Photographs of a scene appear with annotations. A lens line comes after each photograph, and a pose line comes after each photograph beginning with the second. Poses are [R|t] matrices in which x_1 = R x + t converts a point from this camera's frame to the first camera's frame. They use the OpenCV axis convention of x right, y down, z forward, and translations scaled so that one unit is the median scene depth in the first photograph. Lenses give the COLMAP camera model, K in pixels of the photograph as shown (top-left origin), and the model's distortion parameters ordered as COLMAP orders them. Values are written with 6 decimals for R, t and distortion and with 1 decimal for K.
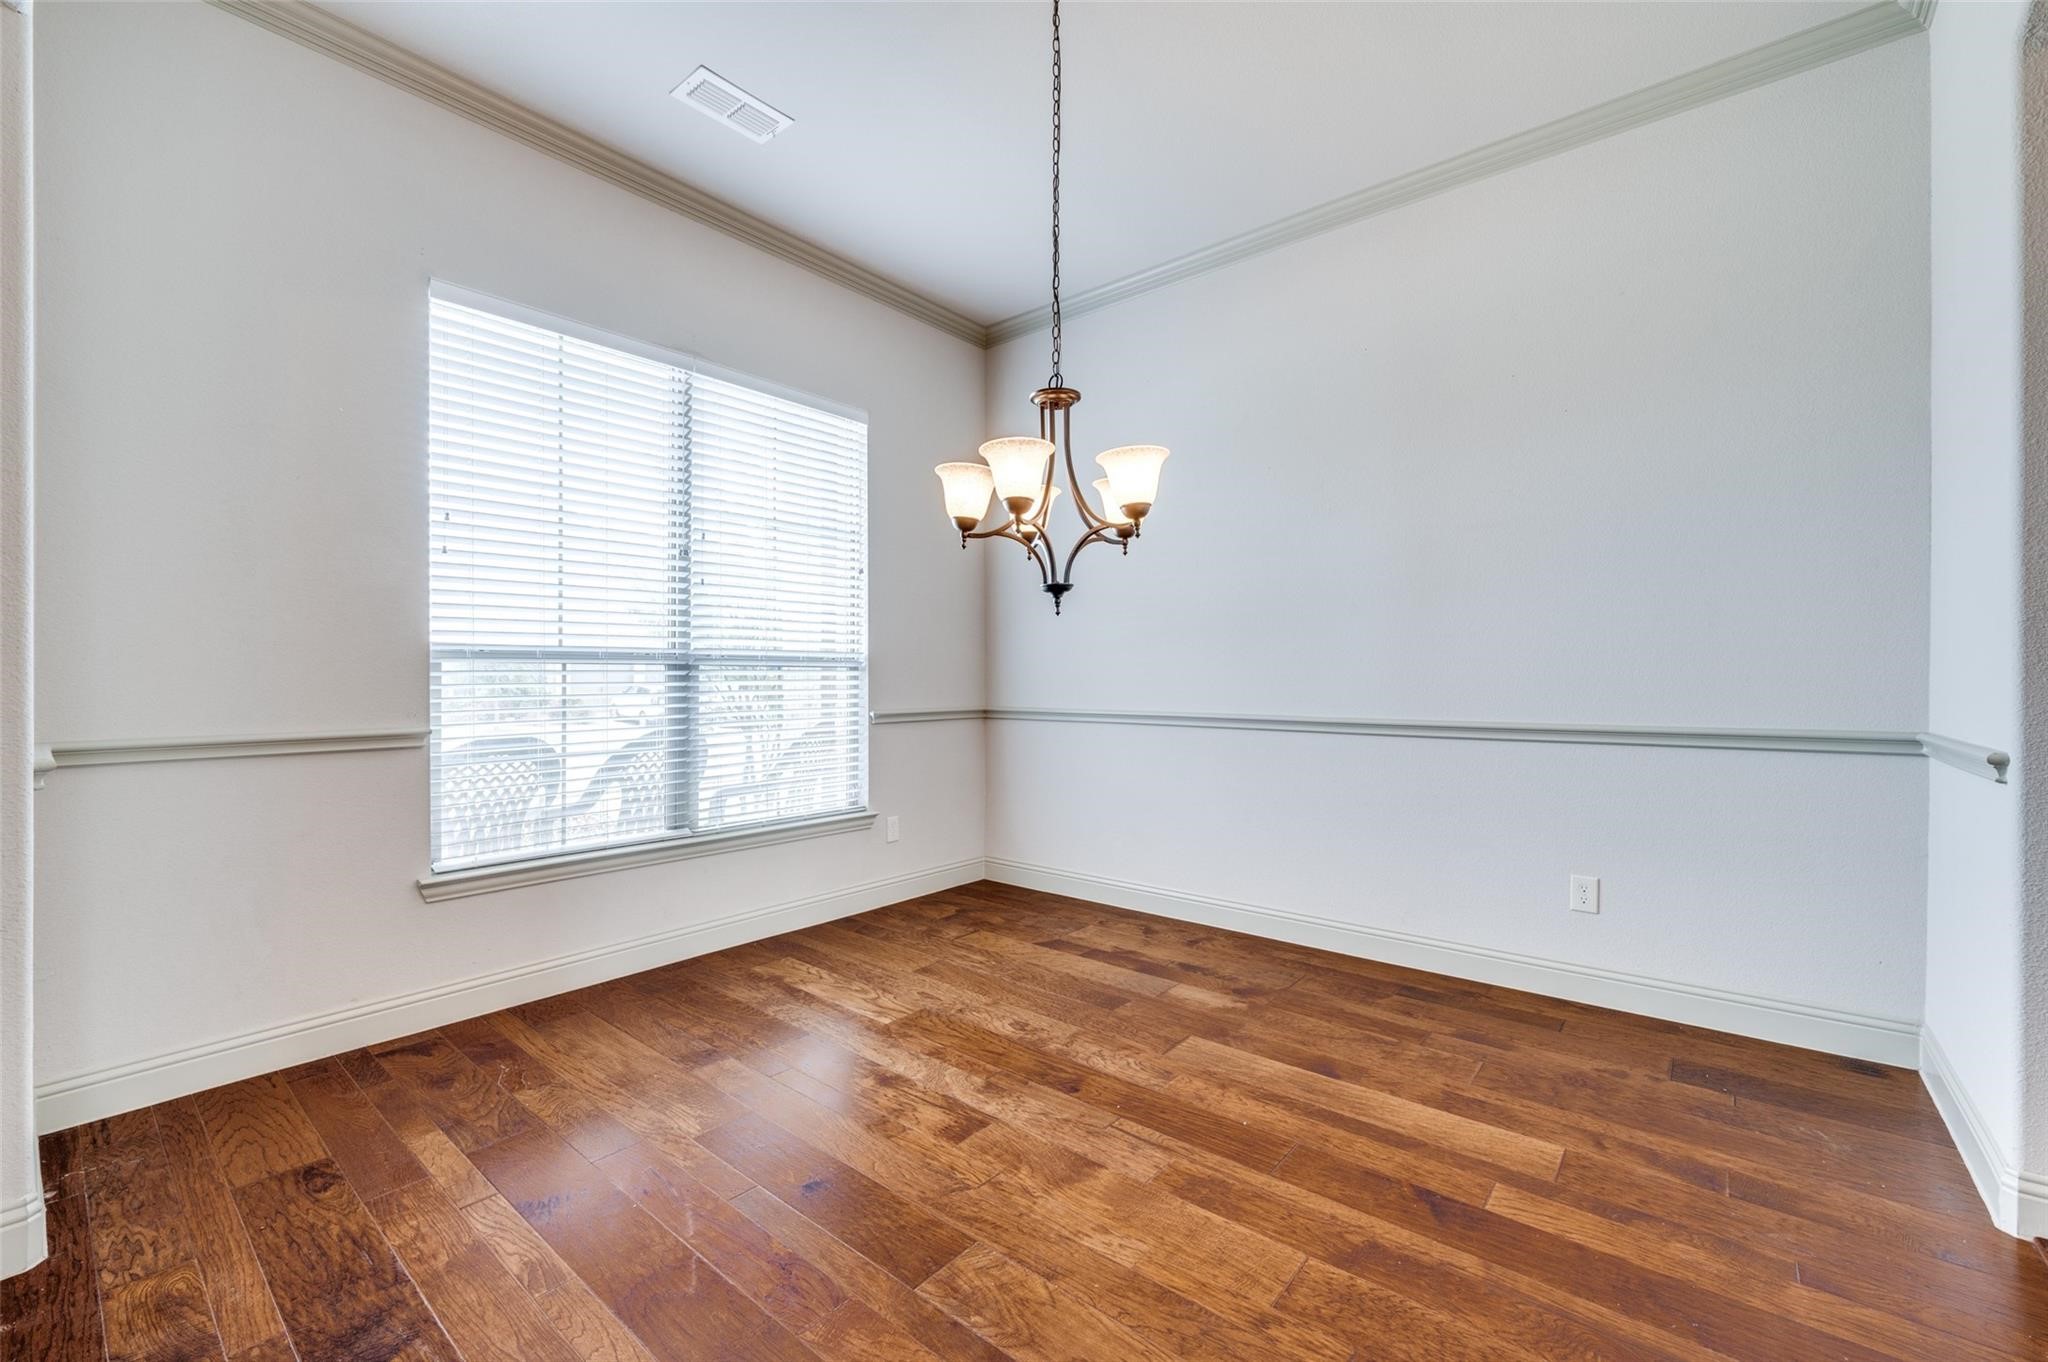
lens RADIAL K [[851.3, 0, 1005.7], [0, 851.3, 676.2], [0, 0, 1]] dist [0.000833, 0.000914]
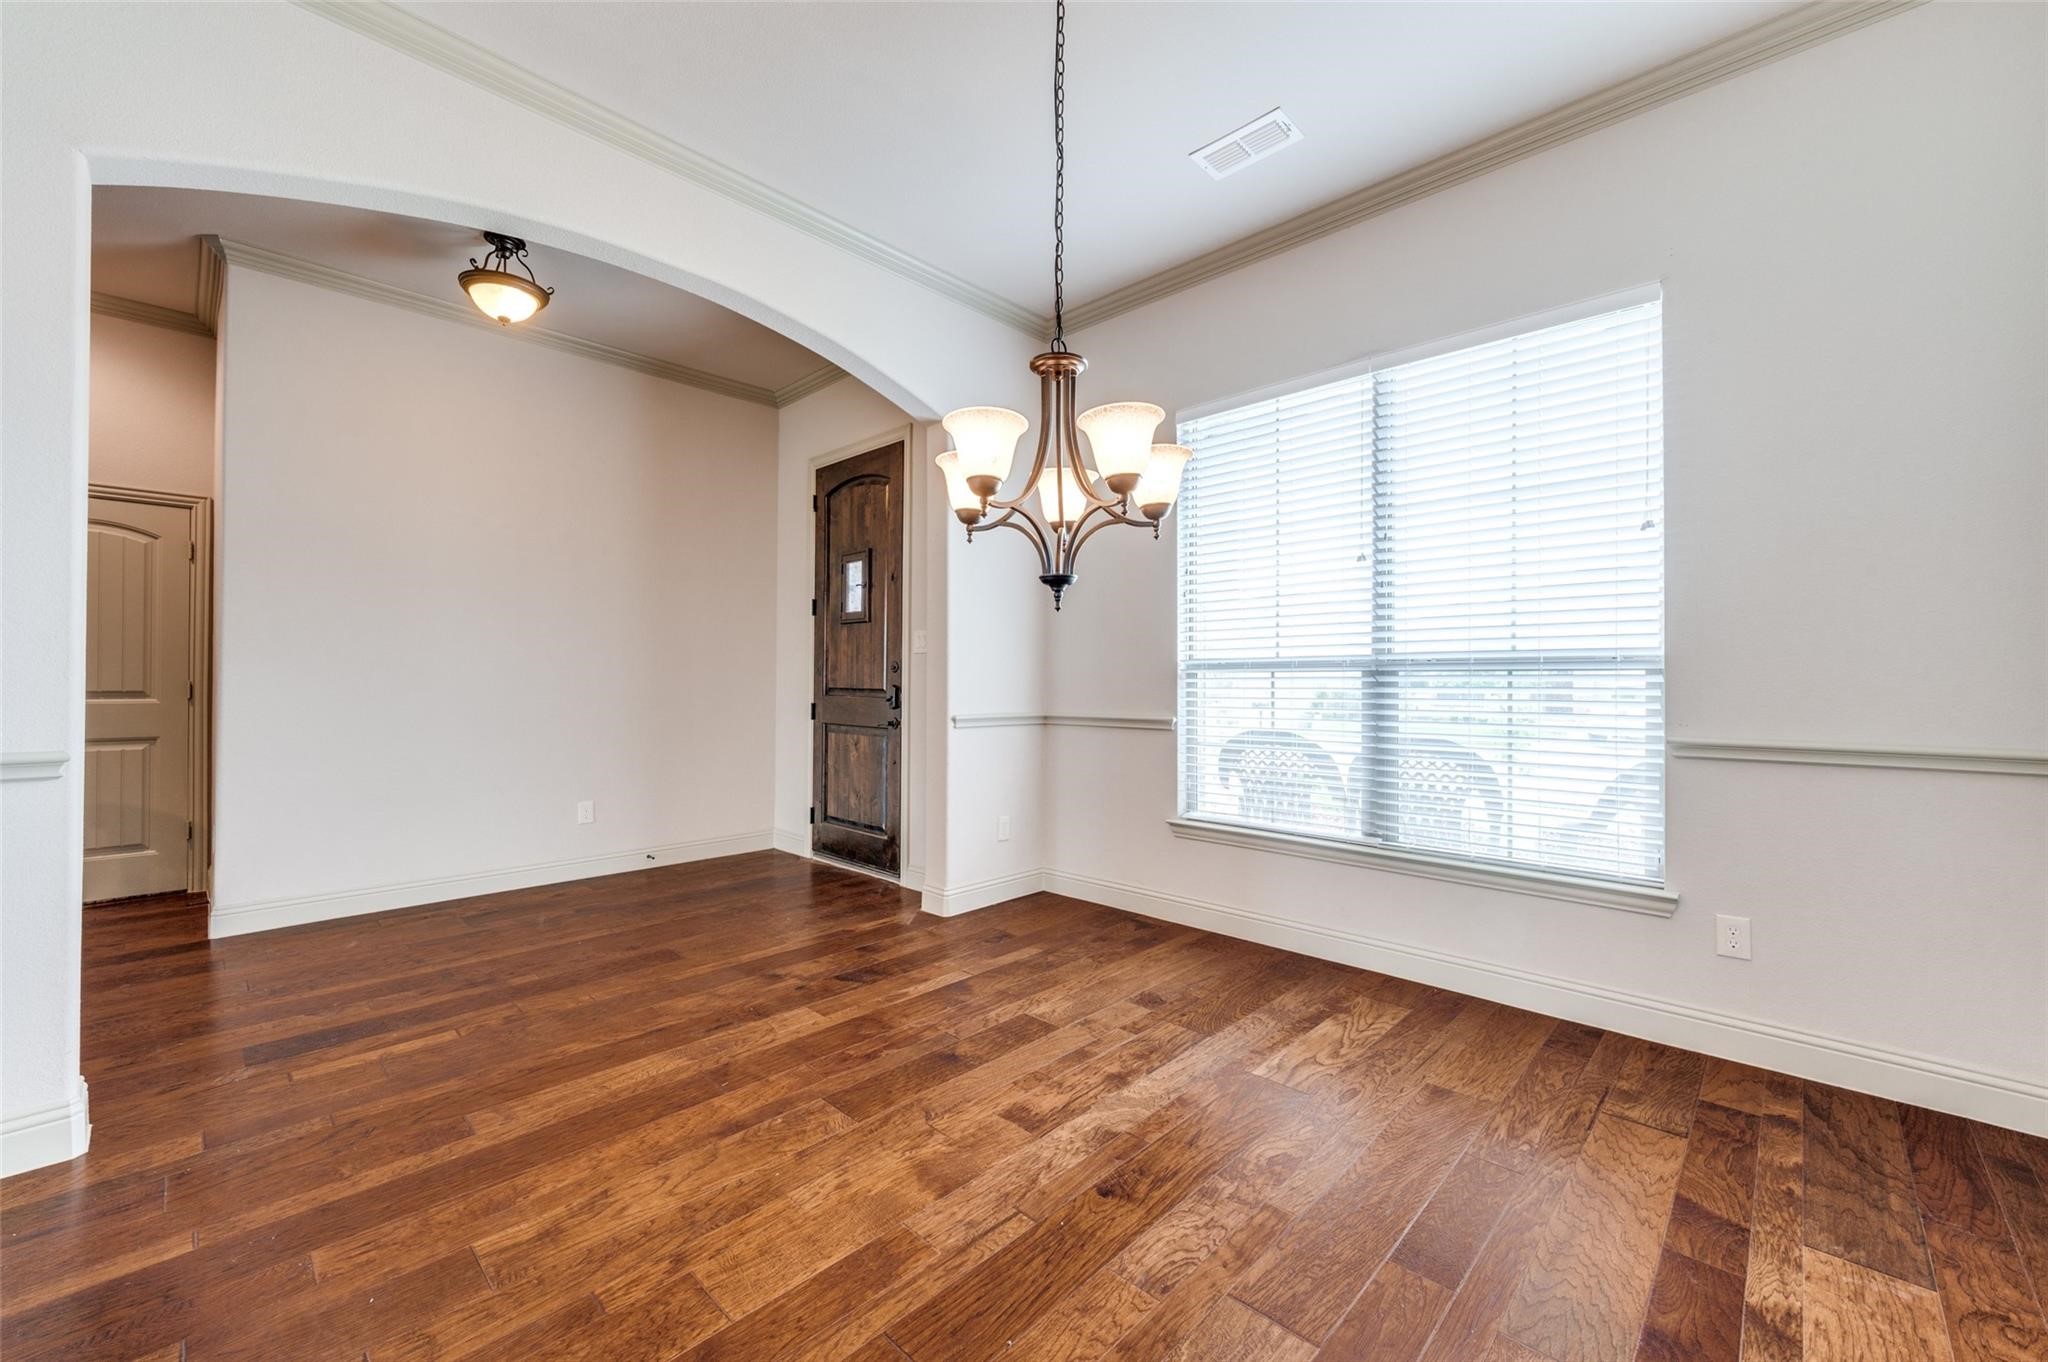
lens RADIAL K [[807.9, 0, 1034.1], [0, 807.9, 679.3], [0, 0, 1]] dist [-0.002069, 0.001059]
pose [[-0.060593, -0.004207, -0.998154, 0.683454], [-0.003324, 0.999986, -0.004013, 0.001275], [0.998157, 0.003074, -0.060607, 0.784533]]
